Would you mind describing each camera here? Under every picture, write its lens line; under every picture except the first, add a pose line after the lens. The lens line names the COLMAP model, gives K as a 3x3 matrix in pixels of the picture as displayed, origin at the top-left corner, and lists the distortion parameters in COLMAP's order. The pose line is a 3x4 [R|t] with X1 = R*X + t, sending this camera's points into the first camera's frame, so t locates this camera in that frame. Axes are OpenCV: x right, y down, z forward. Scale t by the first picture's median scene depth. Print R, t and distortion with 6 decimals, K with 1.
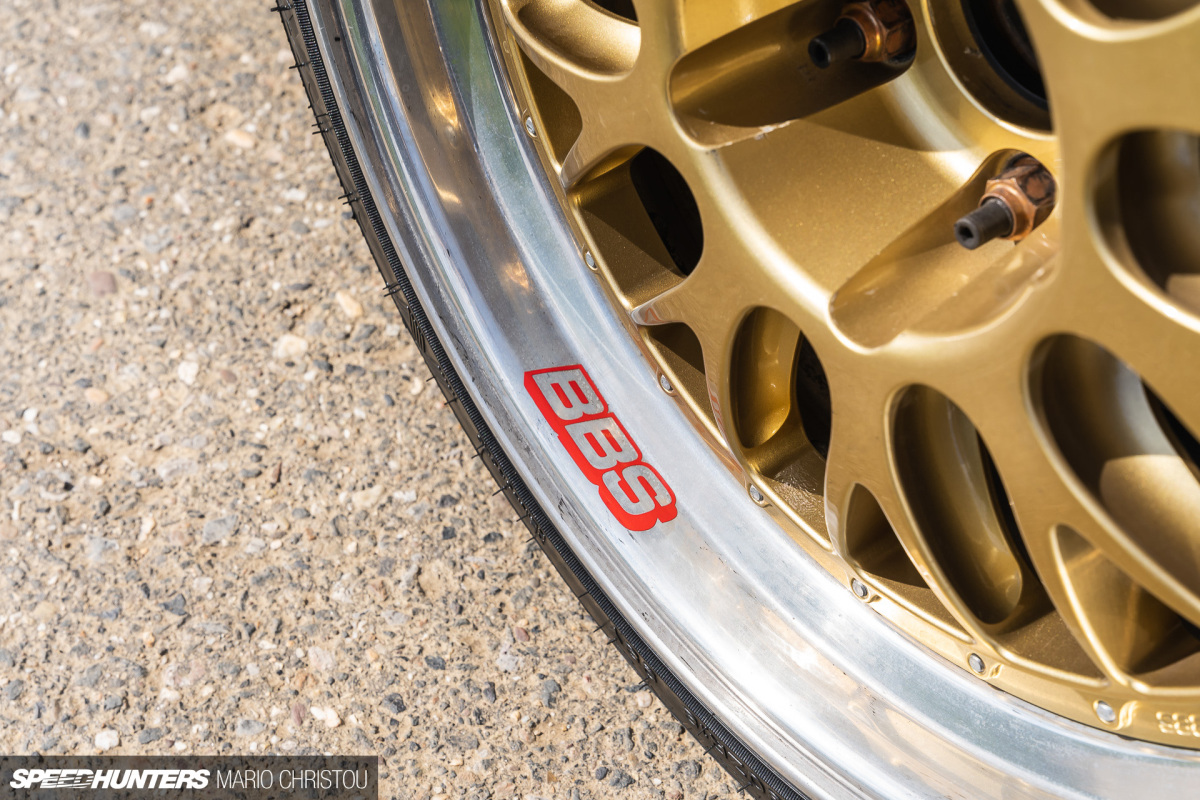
lens RADIAL K [[1944.2, 0, 597.9], [0, 1944.2, 400.8], [0, 0, 1]] dist [0.056822, 0.000000]
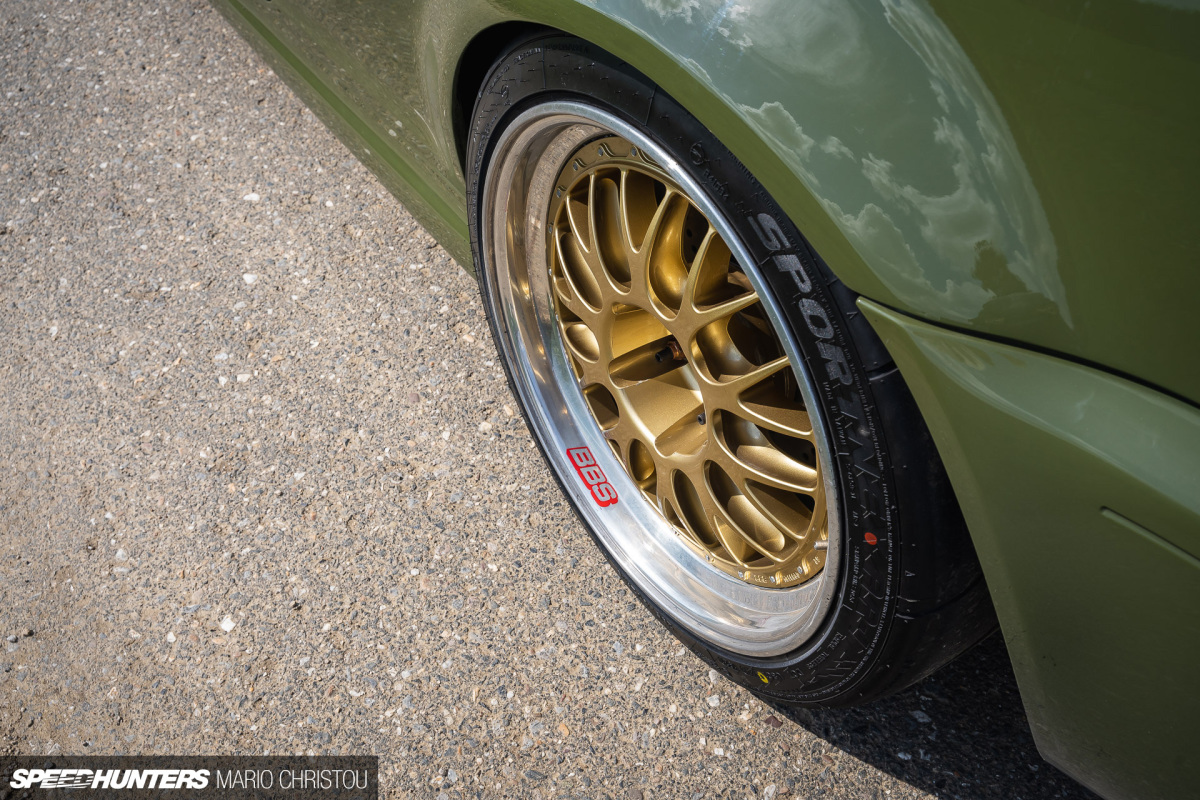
lens RADIAL K [[1192.0, 0, 602.9], [0, 1192.0, 400.5], [0, 0, 1]] dist [0.028951, 0.000000]
pose [[0.997644, 0.037979, -0.057125, 0.098700], [-0.037976, 0.999278, 0.001147, -0.079024], [0.057127, 0.001025, 0.998366, -0.648207]]
